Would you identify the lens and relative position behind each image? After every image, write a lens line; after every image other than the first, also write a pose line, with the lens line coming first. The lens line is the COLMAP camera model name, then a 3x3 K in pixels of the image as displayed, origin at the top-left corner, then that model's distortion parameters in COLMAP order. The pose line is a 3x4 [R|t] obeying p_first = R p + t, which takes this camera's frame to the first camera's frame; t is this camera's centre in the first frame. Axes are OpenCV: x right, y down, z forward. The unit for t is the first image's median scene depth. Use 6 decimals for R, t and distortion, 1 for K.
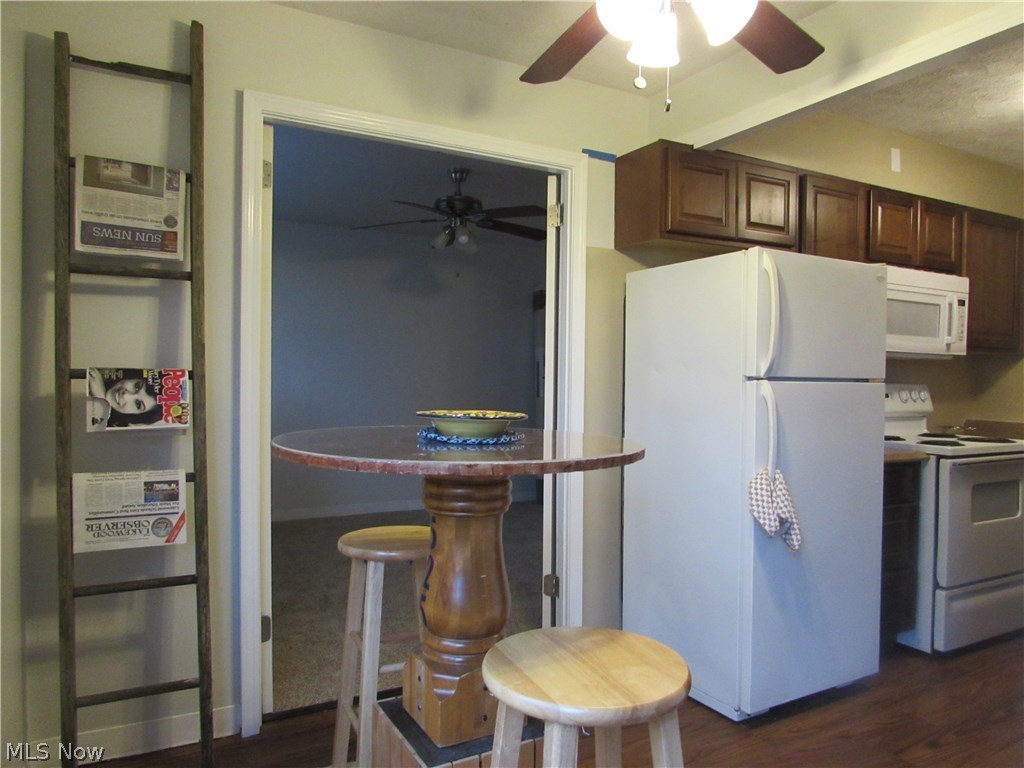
lens RADIAL K [[707.2, 0, 516.0], [0, 707.2, 393.0], [0, 0, 1]] dist [-0.016937, 0.002361]
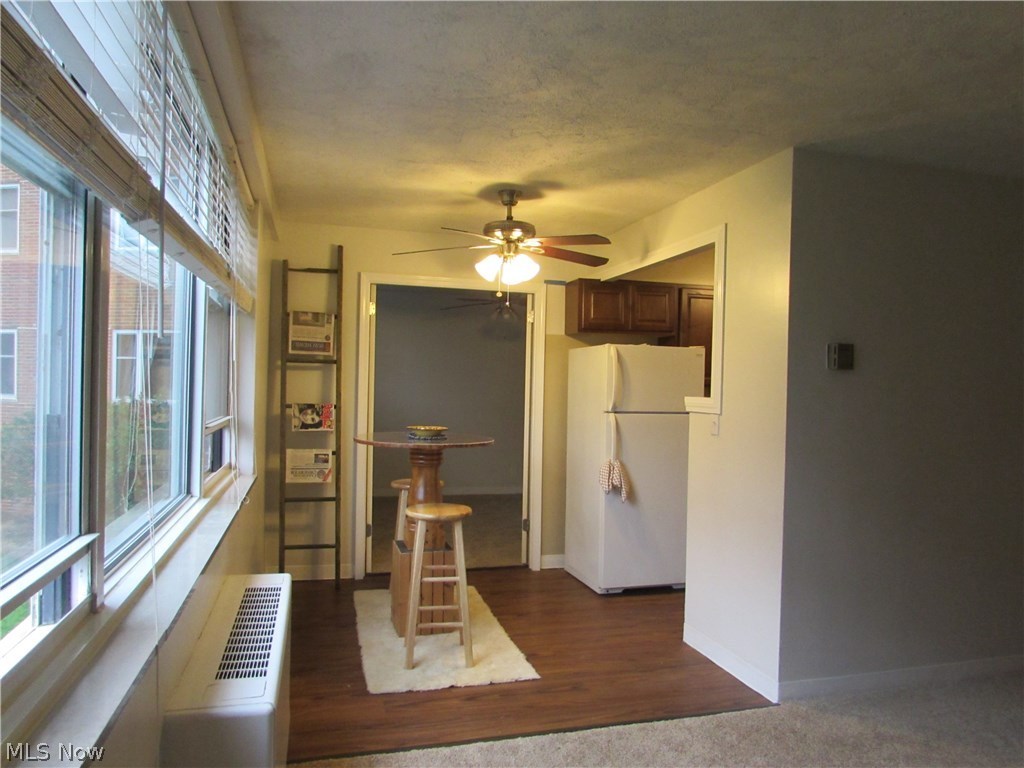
lens RADIAL K [[707.2, 0, 516.0], [0, 707.2, 393.0], [0, 0, 1]] dist [-0.016937, 0.002361]
pose [[0.975843, 0.012988, -0.218088, 0.586617], [-0.016248, 0.999781, -0.013162, -0.049533], [0.217870, 0.016387, 0.975840, -1.059927]]
